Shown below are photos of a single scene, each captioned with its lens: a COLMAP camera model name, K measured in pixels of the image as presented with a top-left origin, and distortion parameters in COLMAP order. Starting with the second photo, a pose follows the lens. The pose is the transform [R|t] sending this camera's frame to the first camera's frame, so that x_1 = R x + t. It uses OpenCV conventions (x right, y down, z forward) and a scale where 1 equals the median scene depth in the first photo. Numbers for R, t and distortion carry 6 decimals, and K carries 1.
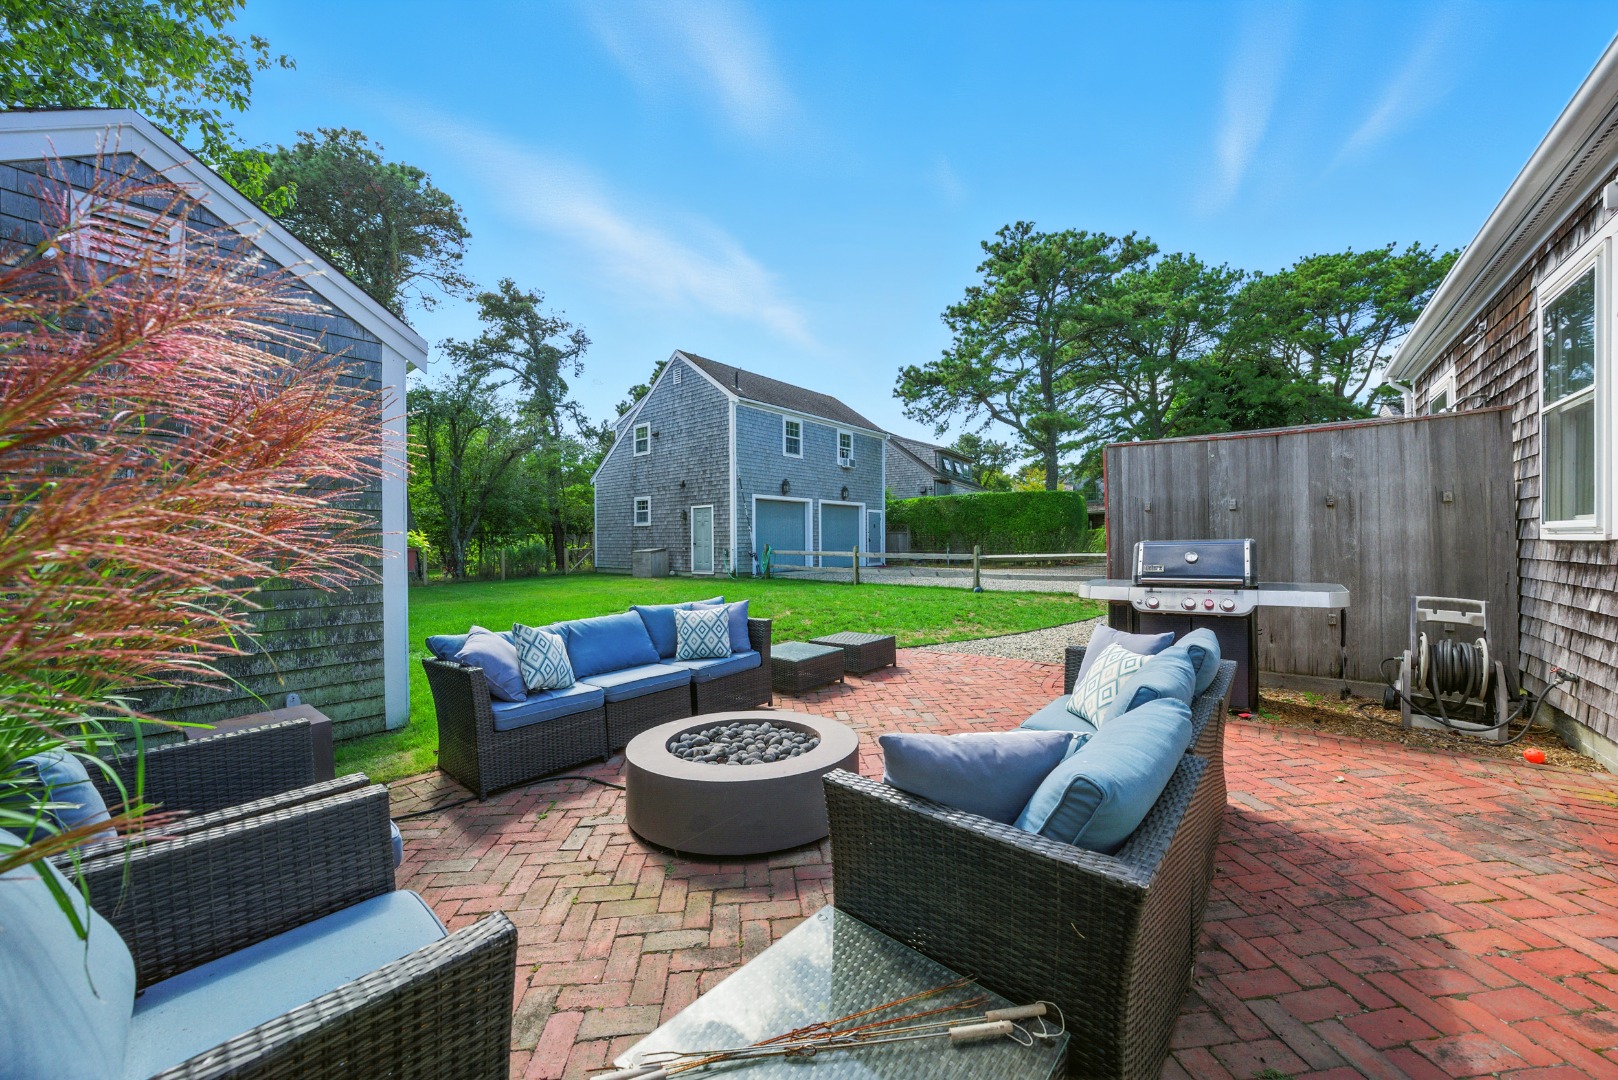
lens RADIAL K [[568.7, 0, 802.0], [0, 568.7, 539.3], [0, 0, 1]] dist [-0.020366, 0.002988]
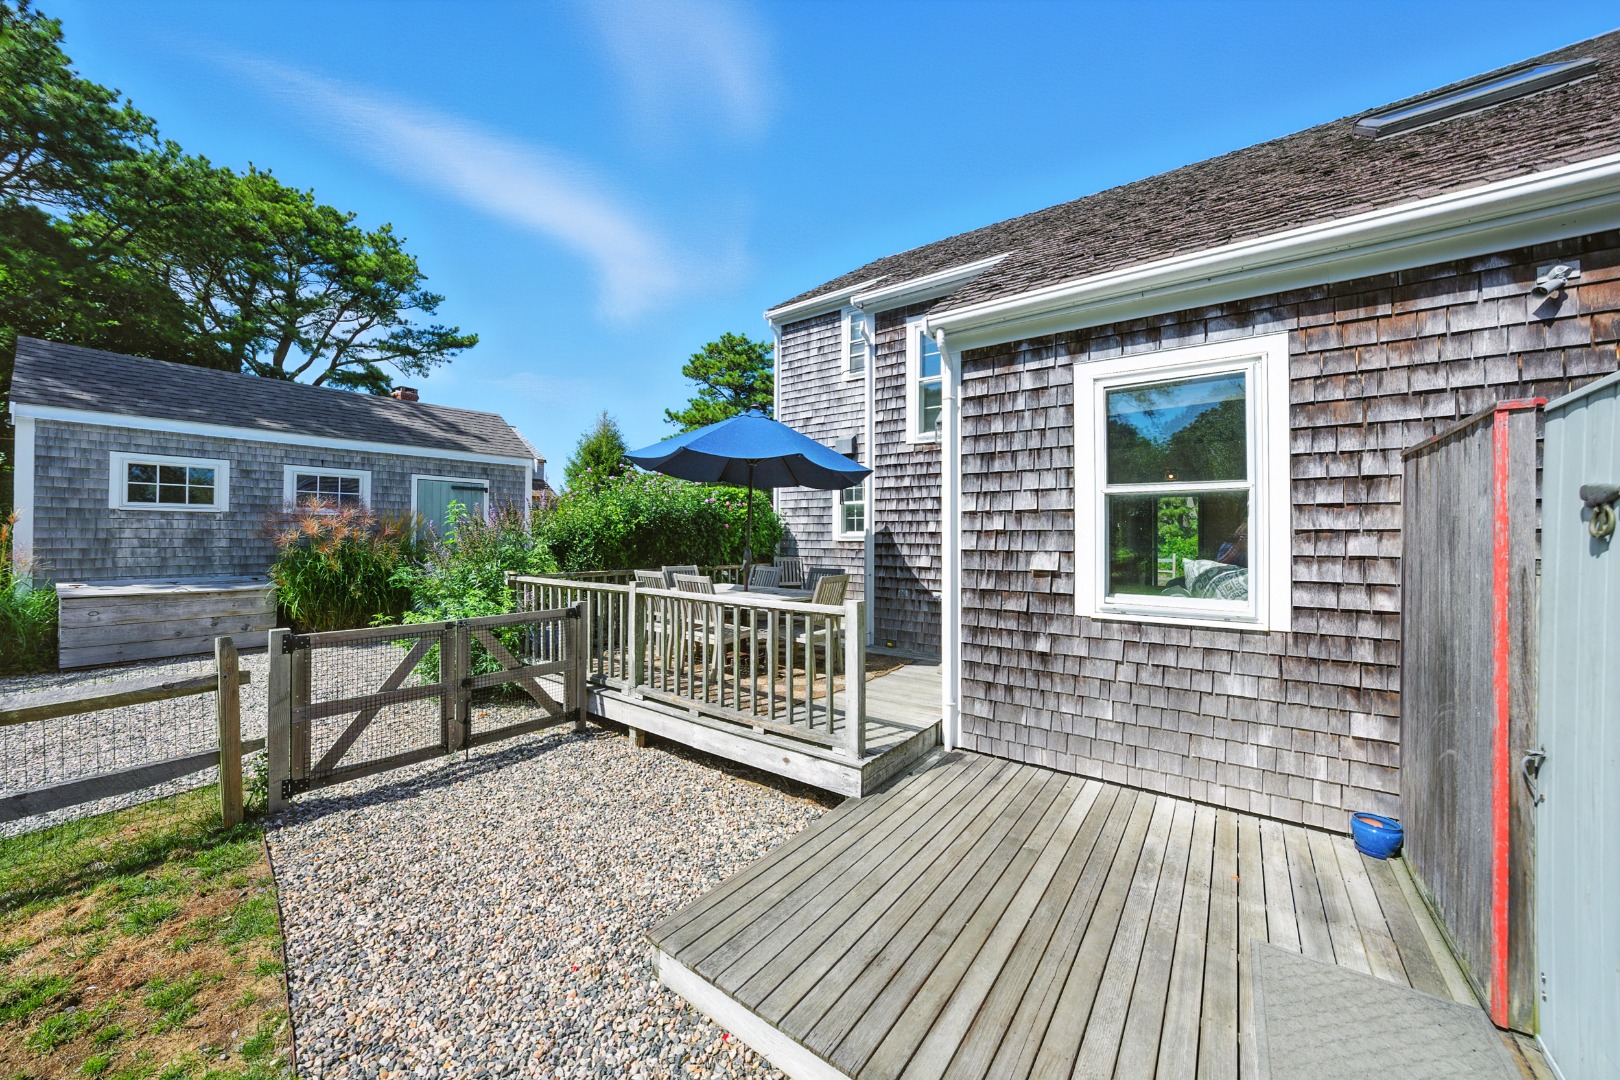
lens RADIAL K [[569.4, 0, 819.3], [0, 569.4, 528.7], [0, 0, 1]] dist [-0.020366, 0.002988]
pose [[-0.053764, 0.017405, 0.998402, 0.475375], [-0.003940, 0.999837, -0.017642, -0.063772], [-0.998546, -0.004882, -0.053687, 0.973317]]
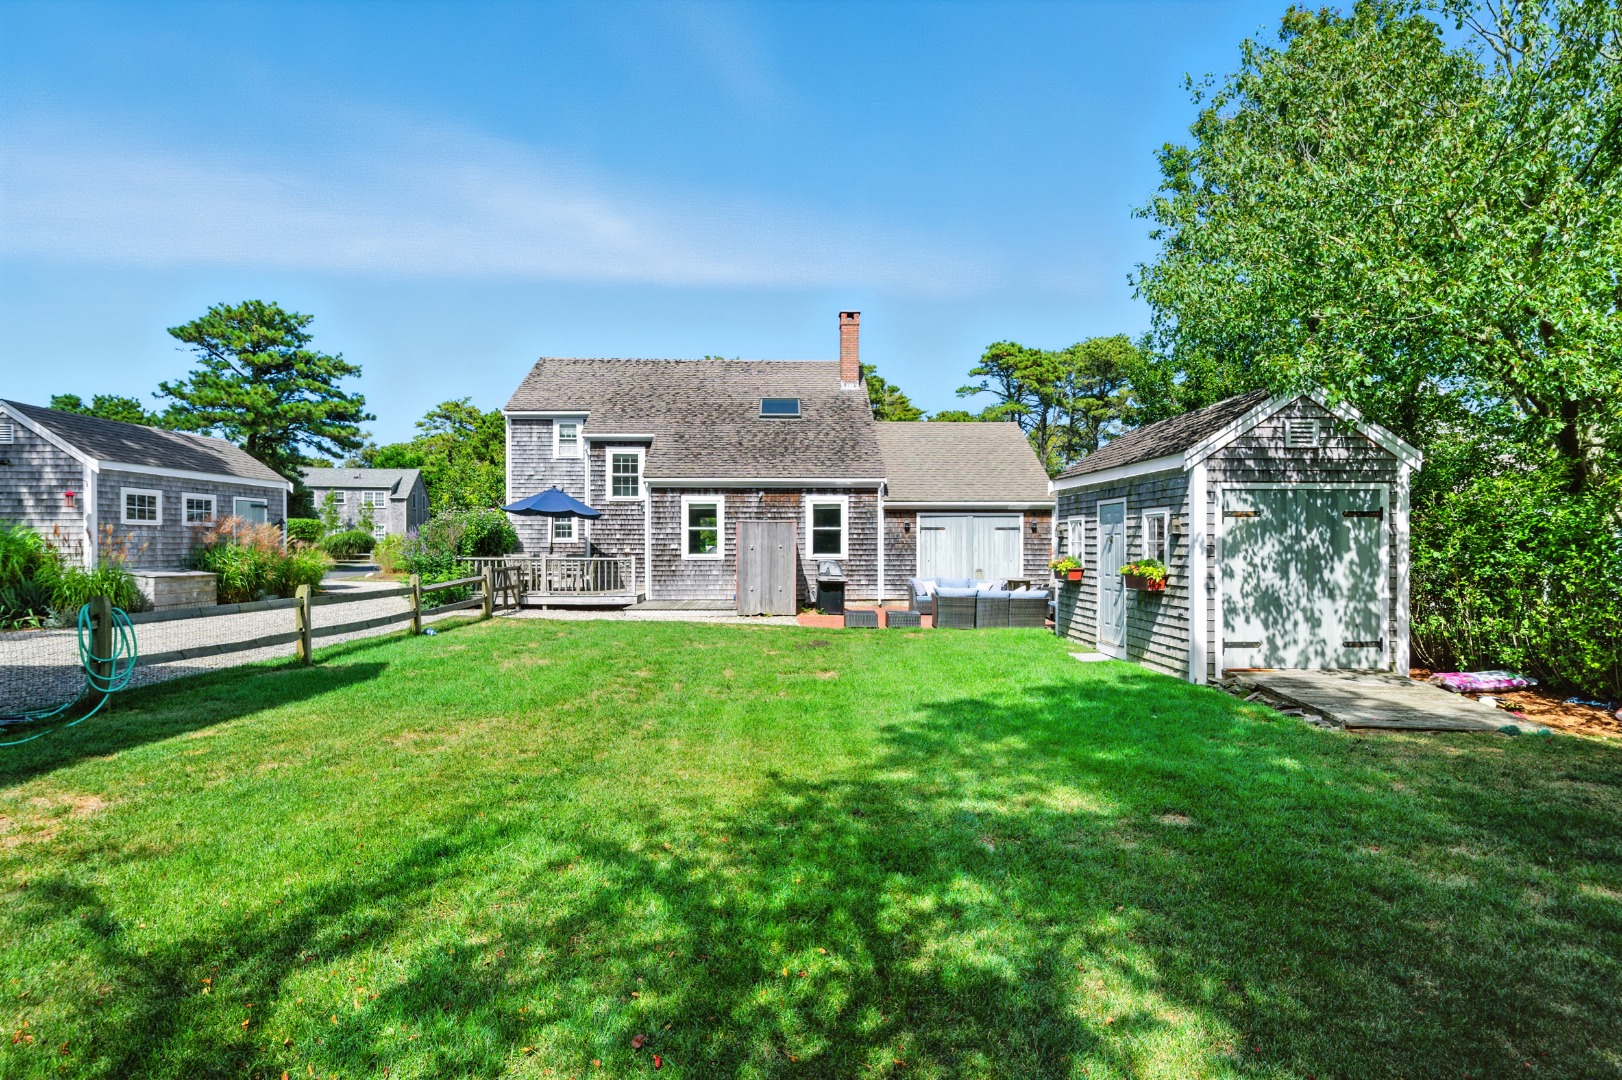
lens RADIAL K [[838.9, 0, 809.3], [0, 838.9, 546.5], [0, 0, 1]] dist [-0.002919, -0.000678]
pose [[-0.658428, 0.004237, 0.752632, -1.445225], [0.003796, 0.999990, -0.002309, -0.035944], [-0.752634, 0.001337, -0.658438, 2.253340]]
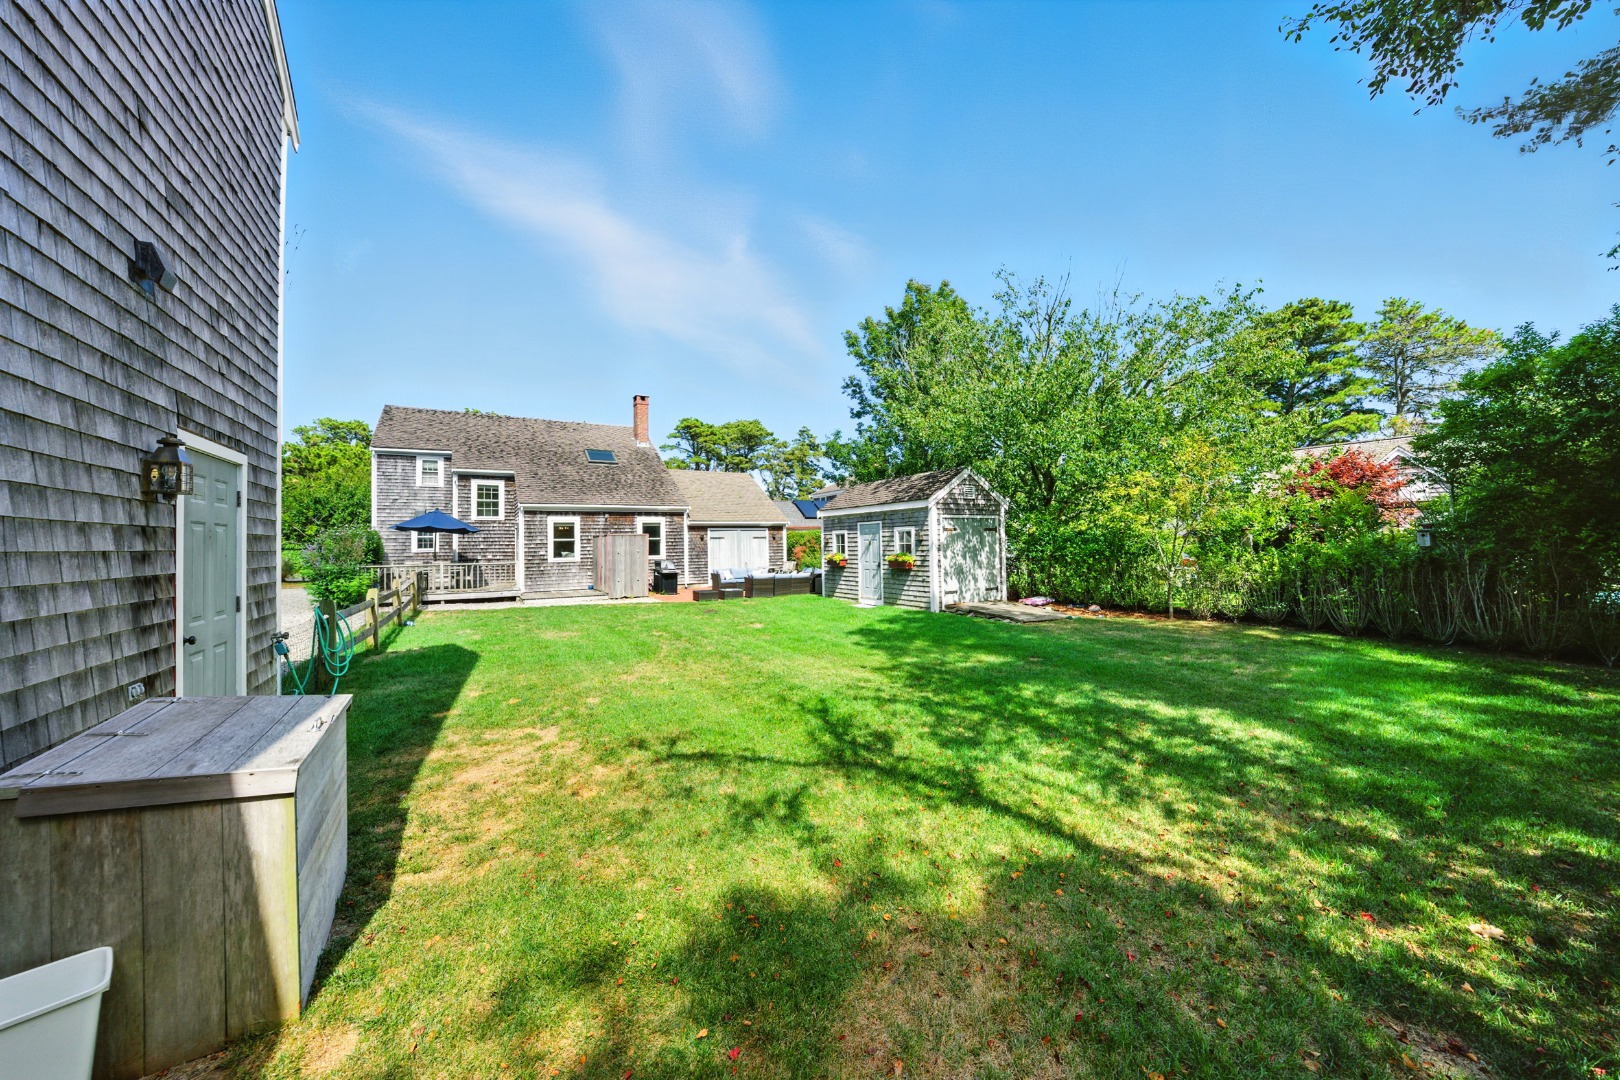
lens RADIAL K [[554.8, 0, 807.1], [0, 554.8, 536.2], [0, 0, 1]] dist [-0.018647, -0.000077]
pose [[-0.939761, 0.029463, 0.340559, -1.081352], [0.025222, 0.999539, -0.016872, -0.047992], [-0.340899, -0.007266, -0.940072, 2.751403]]
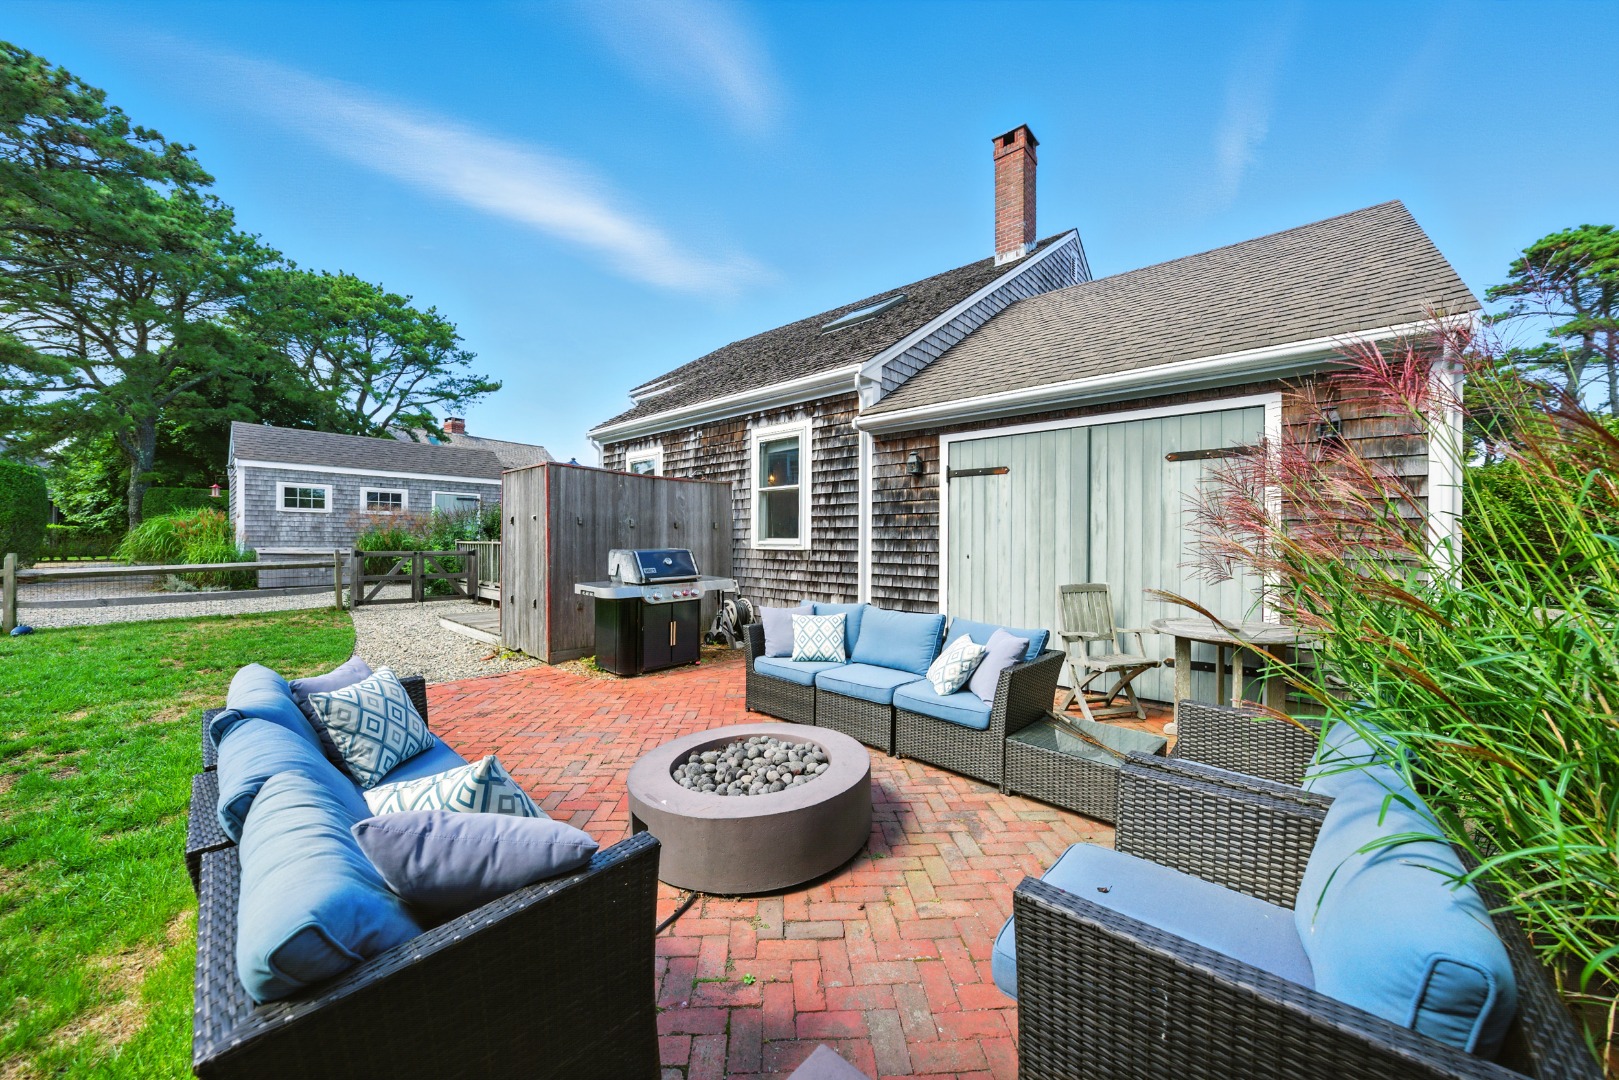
lens RADIAL K [[569.0, 0, 815.1], [0, 569.0, 540.8], [0, 0, 1]] dist [-0.020366, 0.002988]
pose [[0.037187, 0.011505, 0.999242, -0.320351], [-0.008669, 0.999900, -0.011190, -0.003148], [-0.999271, -0.008246, 0.037283, 0.259709]]
